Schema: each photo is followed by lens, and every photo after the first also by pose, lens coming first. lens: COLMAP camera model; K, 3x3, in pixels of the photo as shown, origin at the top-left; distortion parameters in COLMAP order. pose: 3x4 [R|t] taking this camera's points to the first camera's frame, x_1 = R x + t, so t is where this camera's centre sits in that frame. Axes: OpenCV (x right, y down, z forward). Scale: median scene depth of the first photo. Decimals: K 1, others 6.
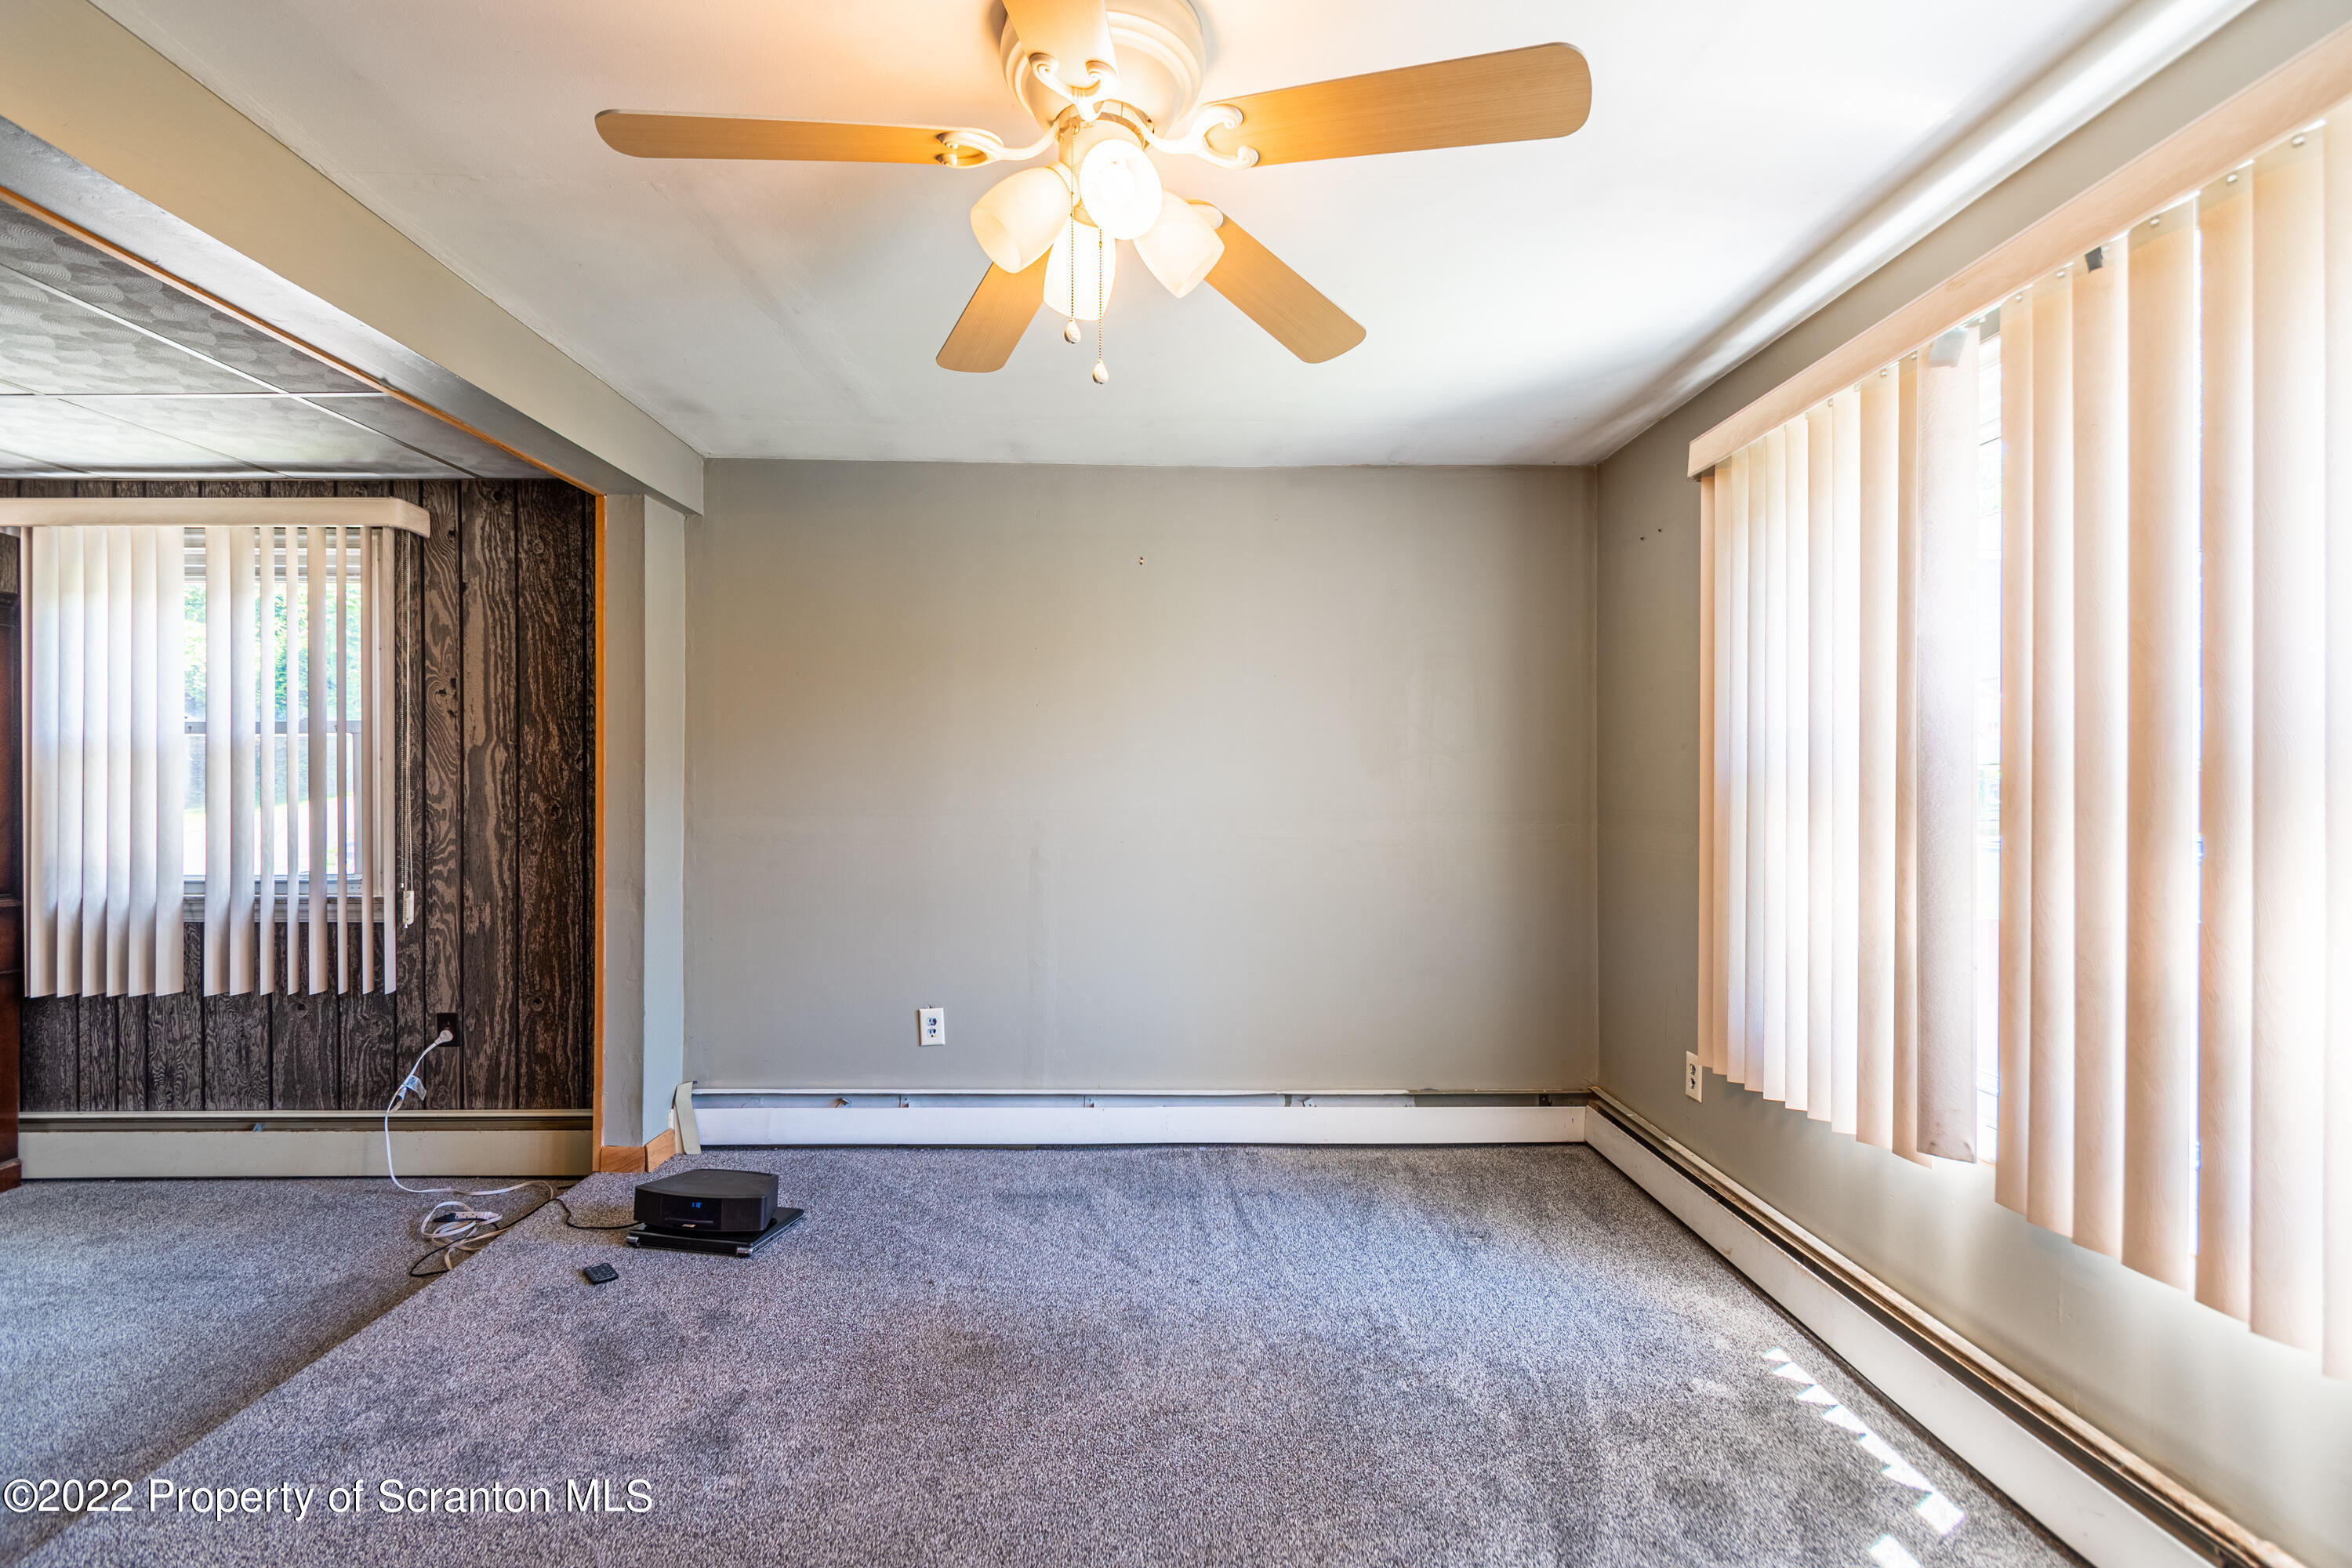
lens RADIAL K [[1029.8, 0, 1173.7], [0, 1029.8, 796.3], [0, 0, 1]] dist [-0.000030, -0.005596]
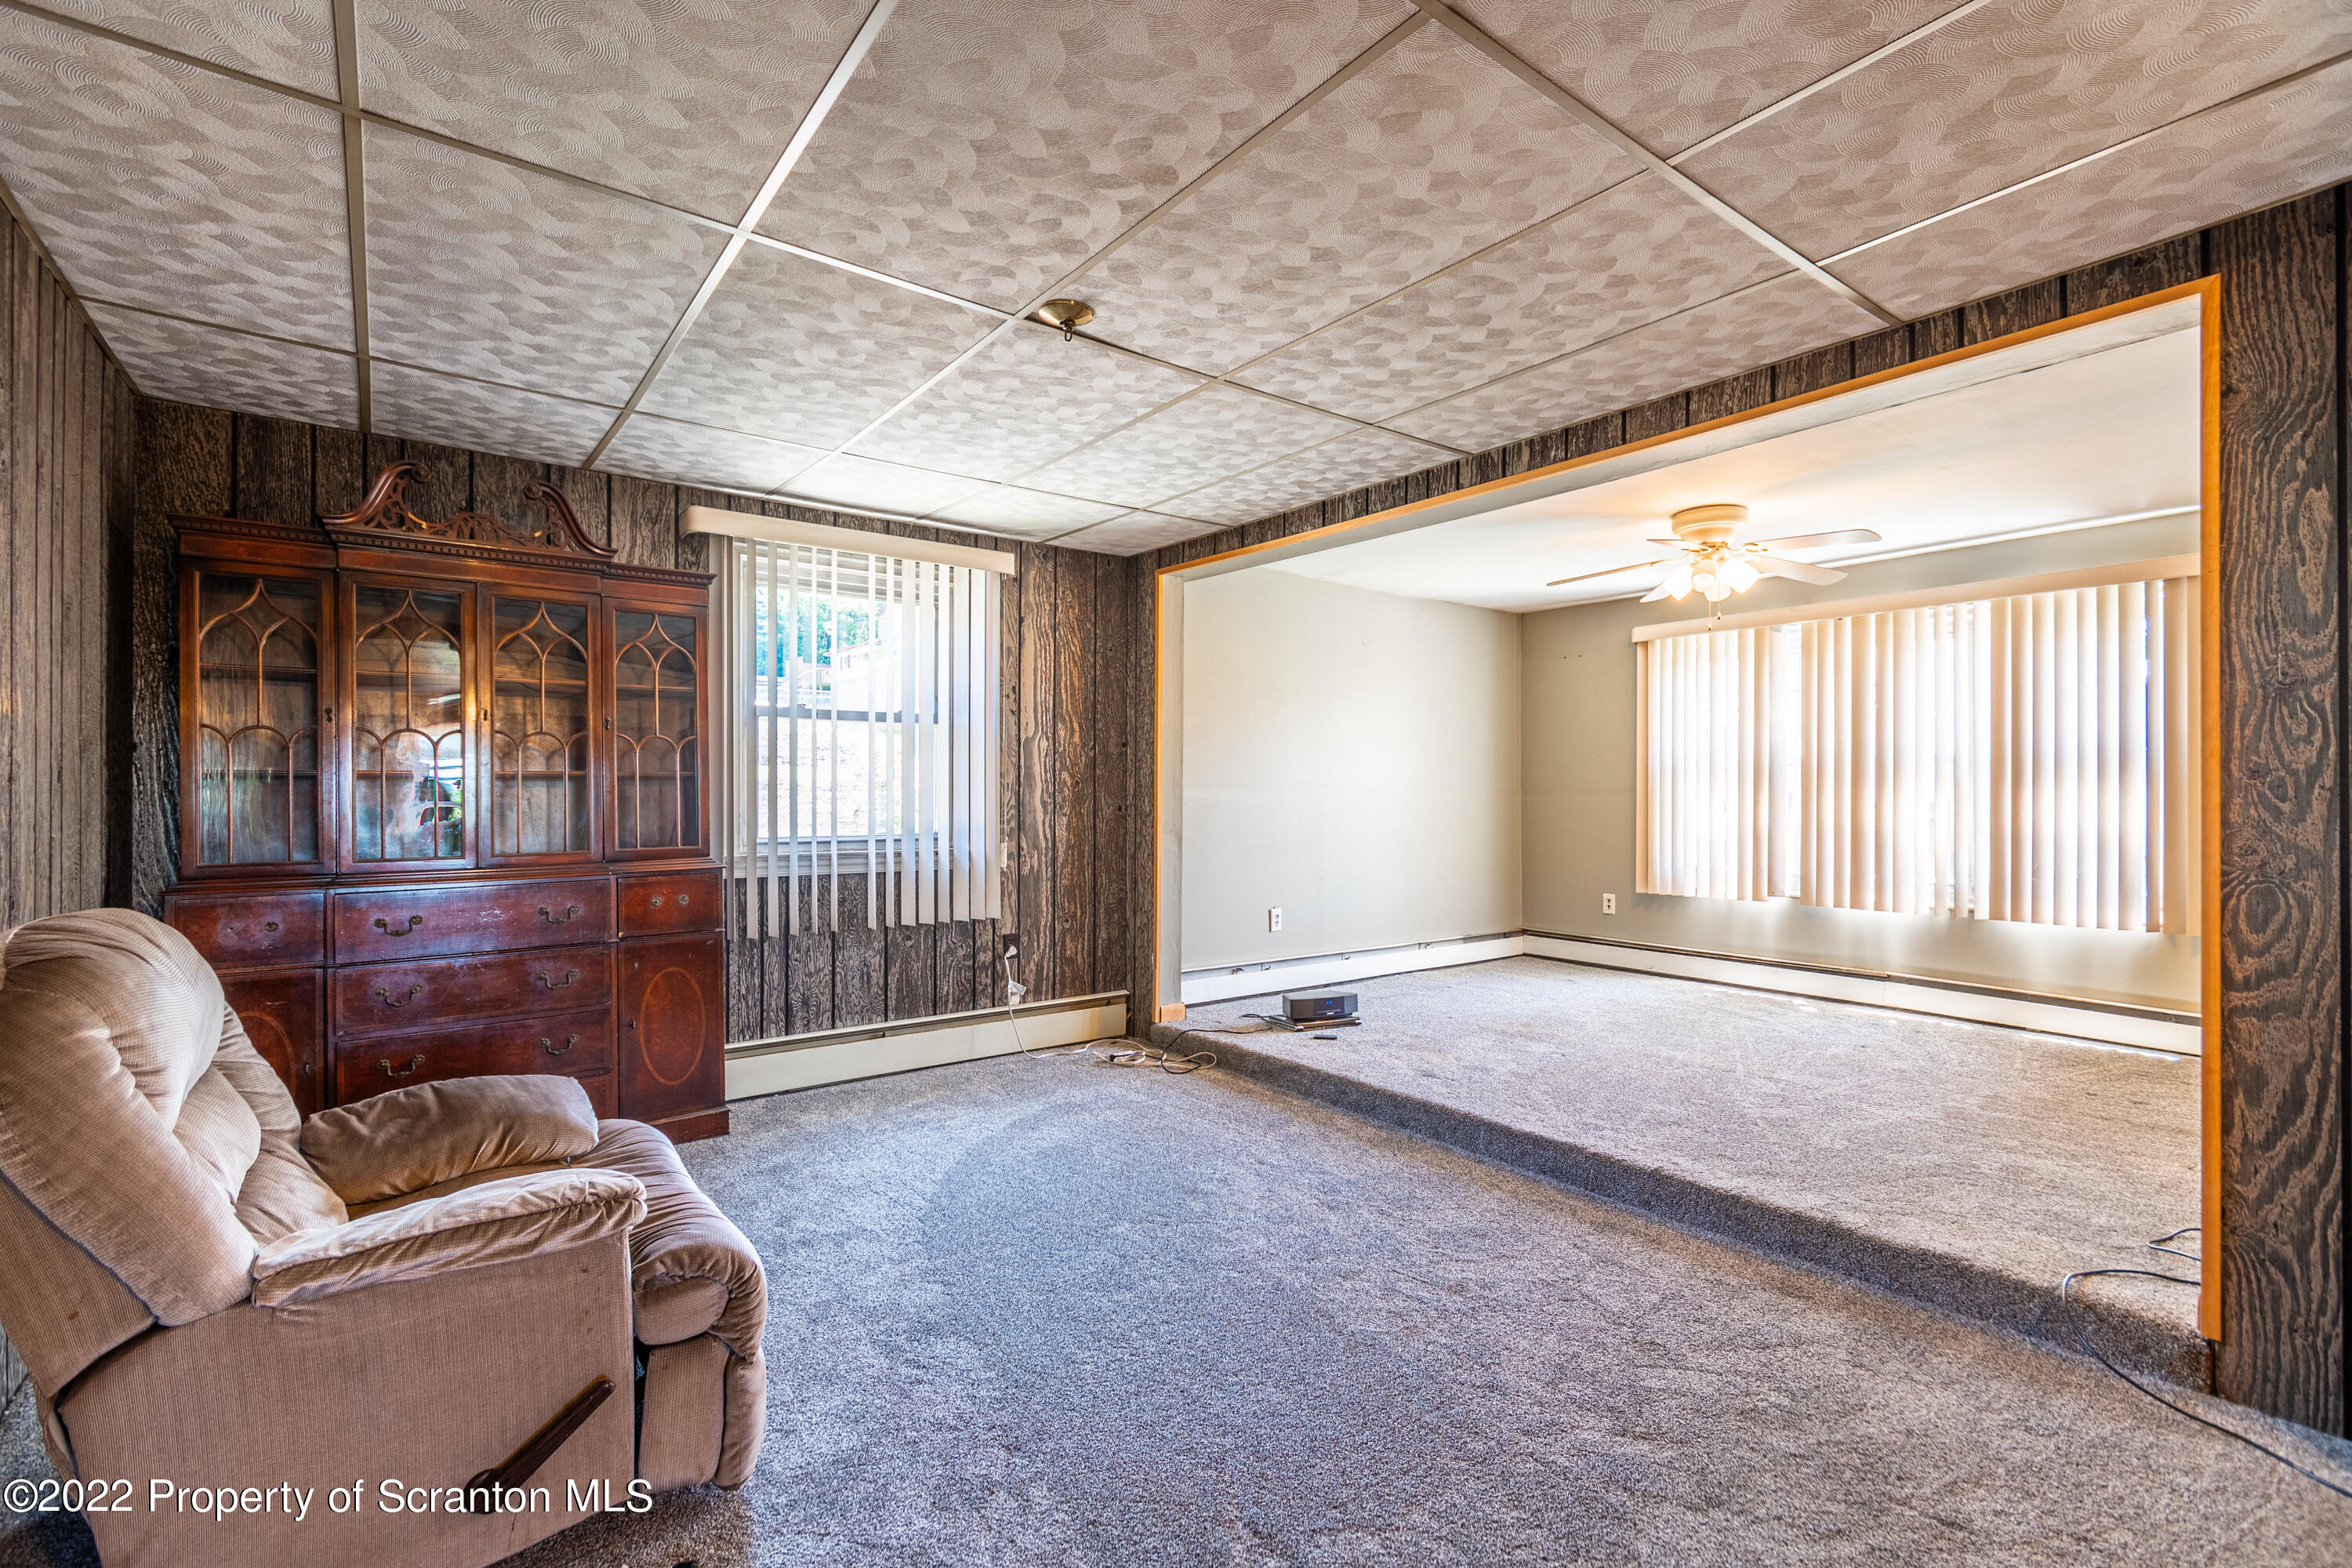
lens RADIAL K [[1044.0, 0, 1160.0], [0, 1044.0, 789.3], [0, 0, 1]] dist [-0.003258, -0.000341]
pose [[0.815923, 0.003180, 0.578151, -1.341029], [-0.000460, 0.999988, -0.004851, 0.027556], [-0.578160, 0.003692, 0.815915, -0.234603]]
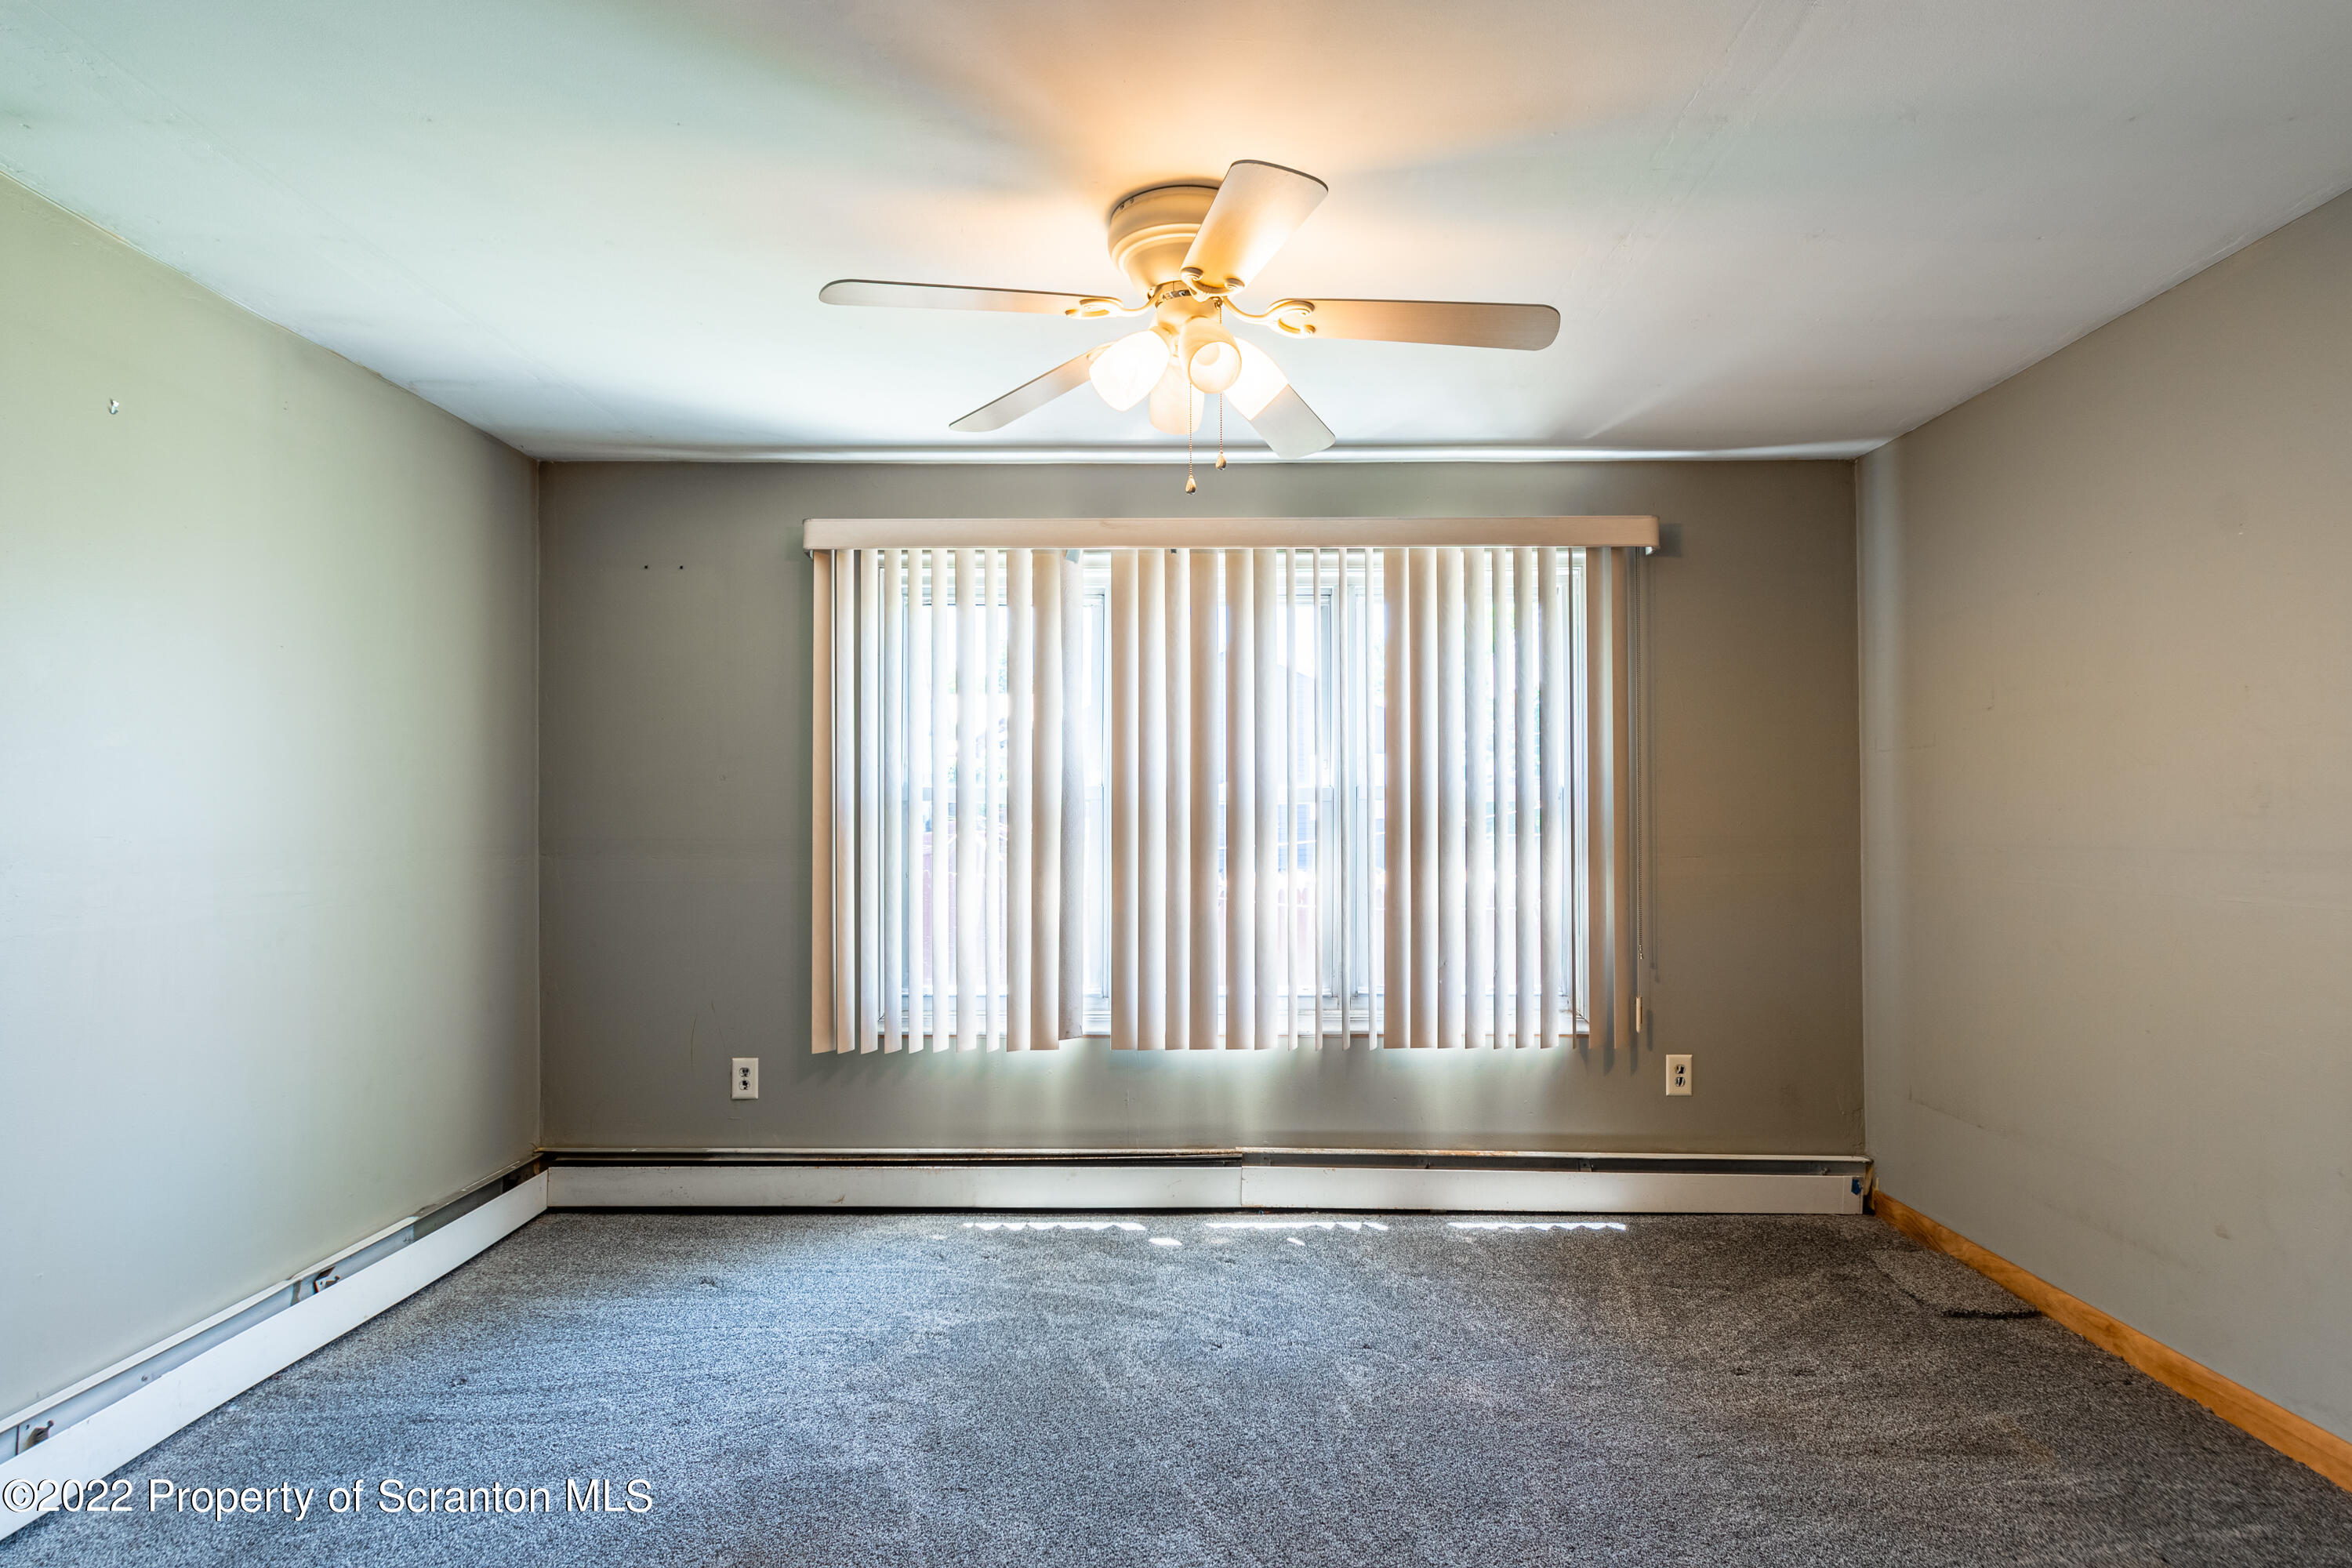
lens RADIAL K [[1284.7, 0, 1179.8], [0, 1284.7, 821.0], [0, 0, 1]] dist [-0.001400, -0.000123]
pose [[0.018769, -0.000776, 0.999824, -0.723320], [0.007623, 0.999971, 0.000633, -0.001476], [-0.999795, 0.007609, 0.018775, 0.425481]]
